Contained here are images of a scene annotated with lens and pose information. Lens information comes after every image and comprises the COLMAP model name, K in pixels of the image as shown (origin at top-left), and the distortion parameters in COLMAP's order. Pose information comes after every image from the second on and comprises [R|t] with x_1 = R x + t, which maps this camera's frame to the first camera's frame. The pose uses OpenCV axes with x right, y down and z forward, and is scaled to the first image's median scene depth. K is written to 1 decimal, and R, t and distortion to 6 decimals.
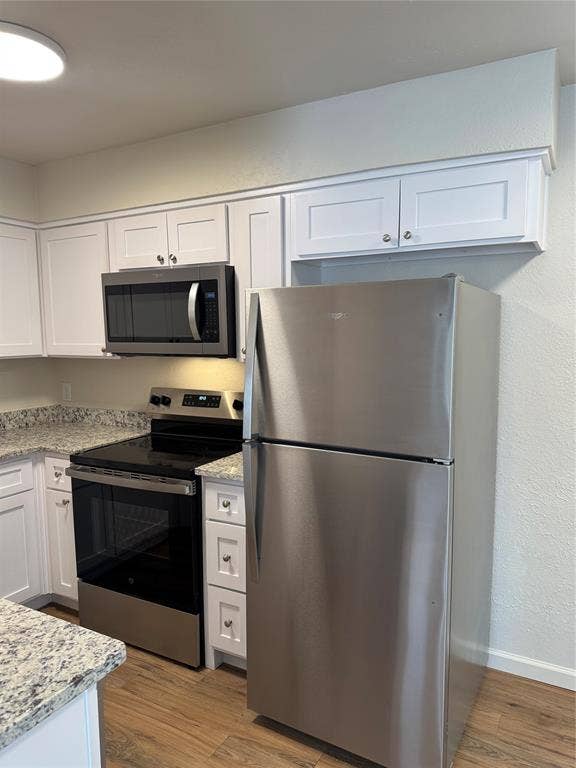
lens RADIAL K [[554.4, 0, 287.9], [0, 554.4, 390.5], [0, 0, 1]] dist [0.023274, -0.000206]
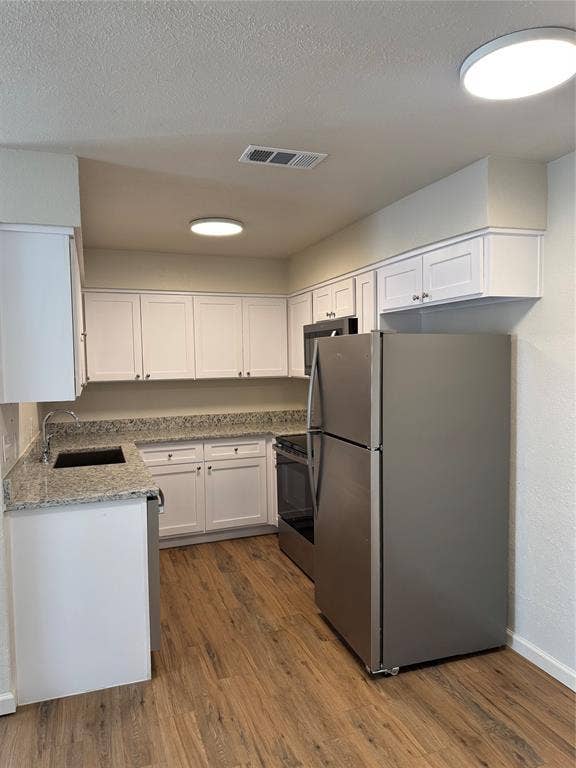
lens RADIAL K [[544.4, 0, 287.6], [0, 544.4, 382.5], [0, 0, 1]] dist [0.013201, -0.002641]
pose [[0.749743, 0.027811, -0.661144, 0.735403], [-0.063515, 0.997528, -0.030067, 0.001983], [0.658673, 0.064535, 0.749656, -0.200764]]
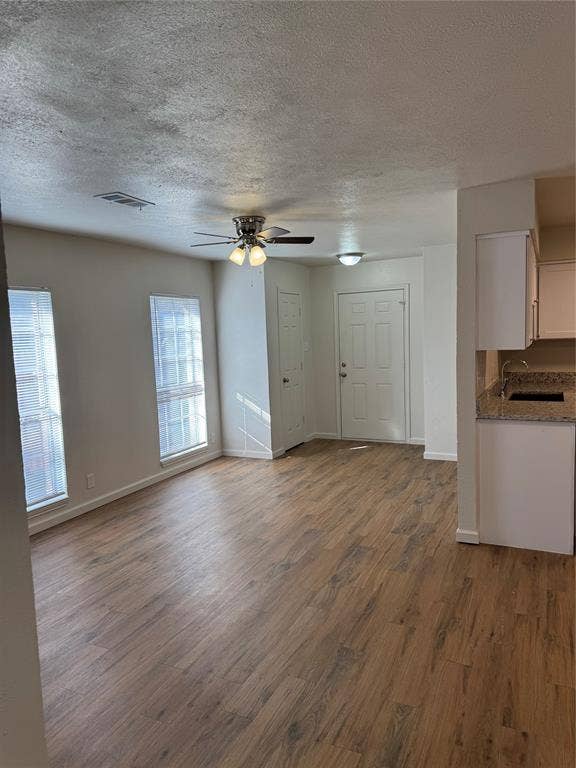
lens RADIAL K [[544.4, 0, 287.6], [0, 544.4, 382.5], [0, 0, 1]] dist [0.013201, -0.002641]
pose [[0.053606, 0.099702, -0.993572, 1.292079], [-0.080443, 0.992200, 0.095224, 0.037077], [0.995317, 0.074821, 0.061208, -0.458916]]
